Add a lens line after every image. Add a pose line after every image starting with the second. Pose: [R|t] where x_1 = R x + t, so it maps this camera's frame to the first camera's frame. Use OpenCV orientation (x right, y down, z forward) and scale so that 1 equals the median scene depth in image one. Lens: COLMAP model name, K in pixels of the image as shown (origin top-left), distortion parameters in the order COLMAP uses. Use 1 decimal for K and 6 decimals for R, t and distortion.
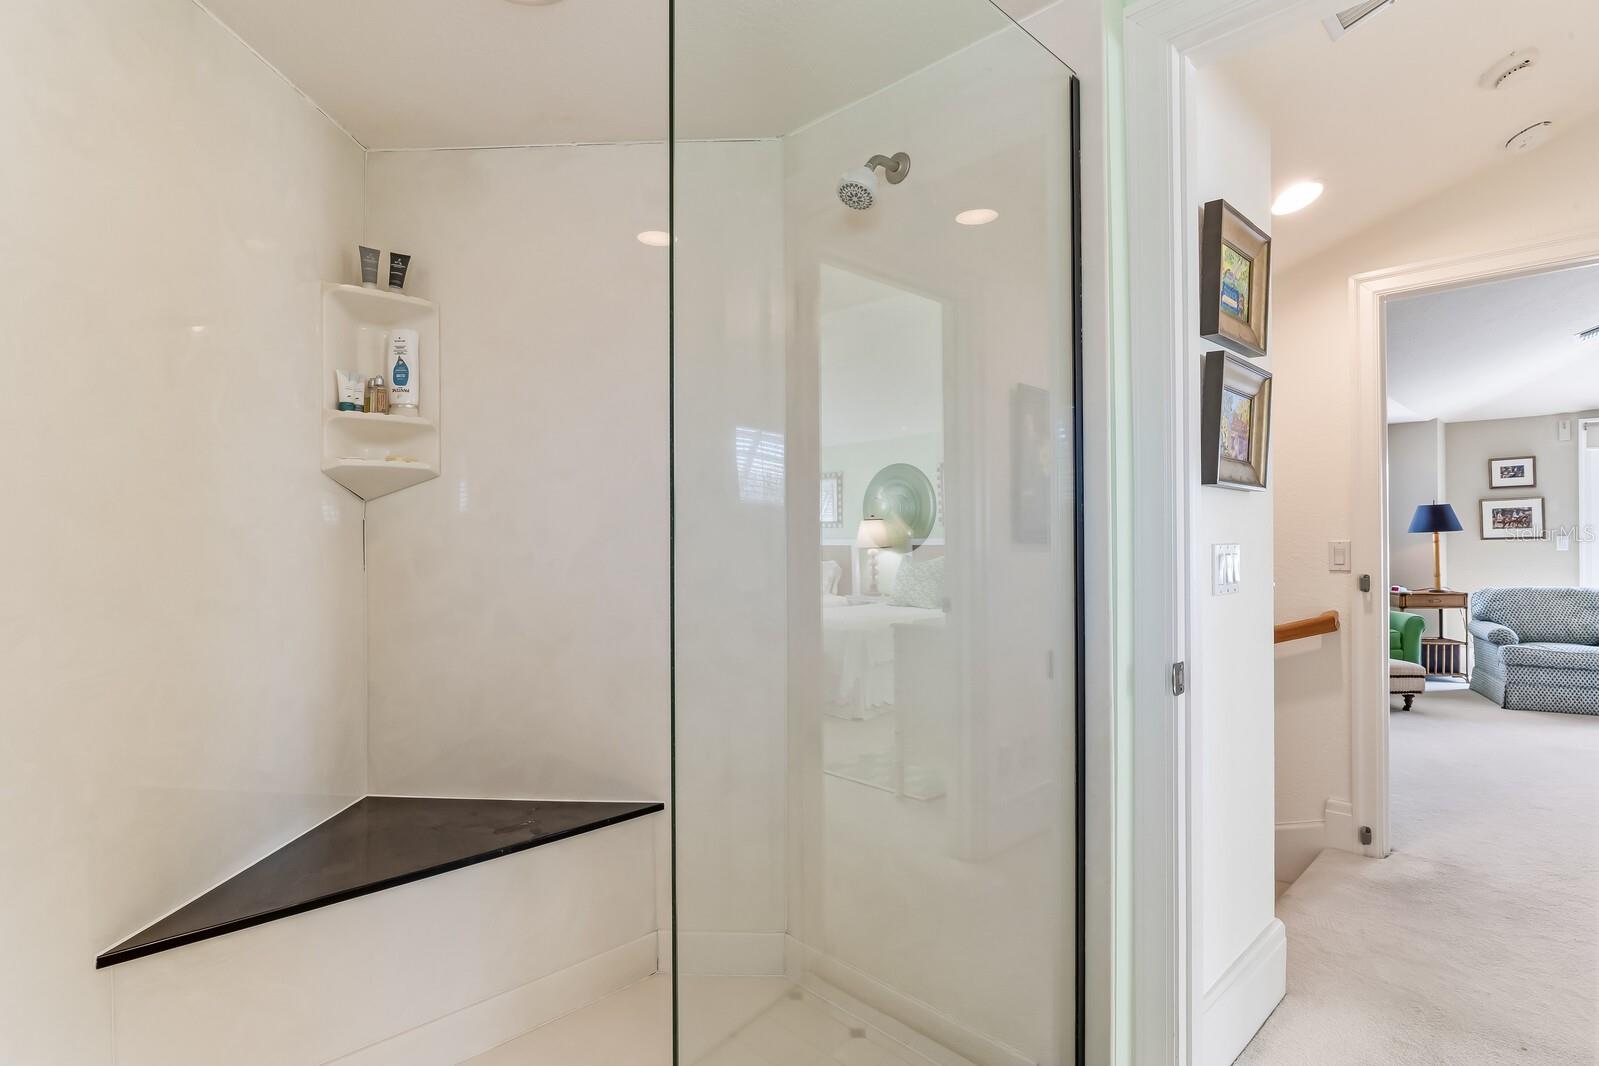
lens RADIAL K [[802.1, 0, 796.9], [0, 802.1, 541.8], [0, 0, 1]] dist [-0.012225, 0.002815]
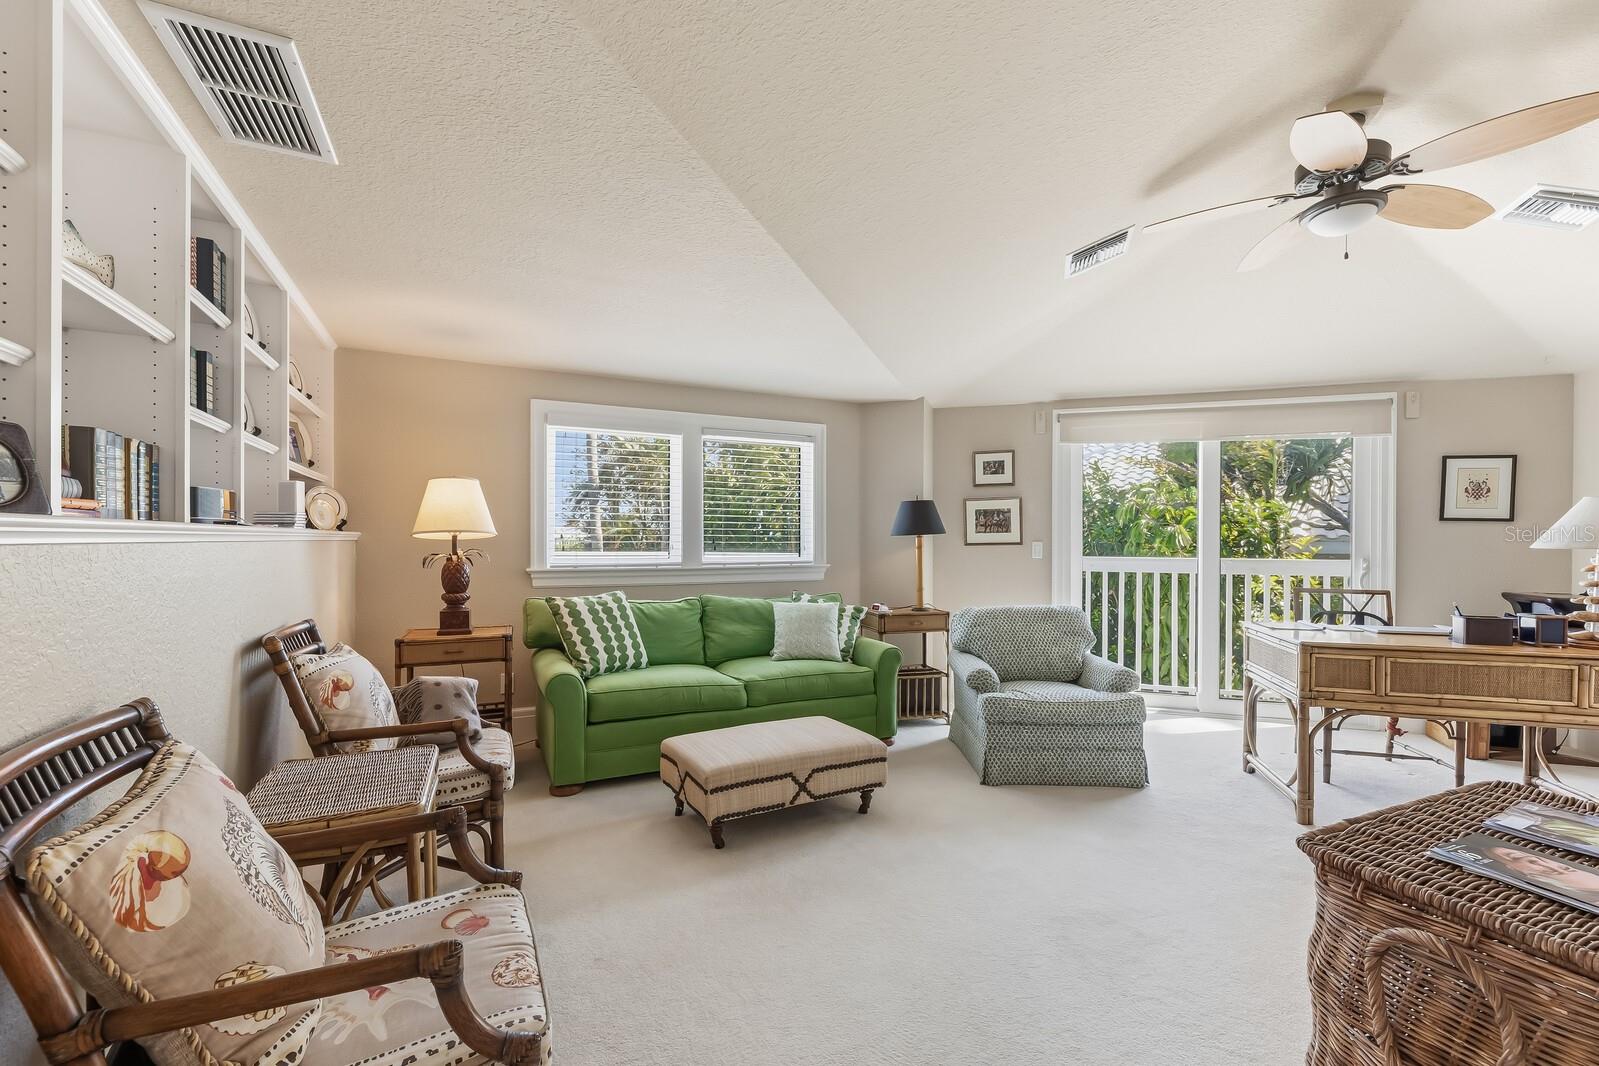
lens RADIAL K [[683.8, 0, 805.9], [0, 683.8, 542.6], [0, 0, 1]] dist [-0.001737, 0.000403]
pose [[0.891695, 0.009541, 0.452536, 0.379857], [-0.009861, 0.999950, -0.001652, -0.002597], [-0.452529, -0.002989, 0.891745, 0.427642]]
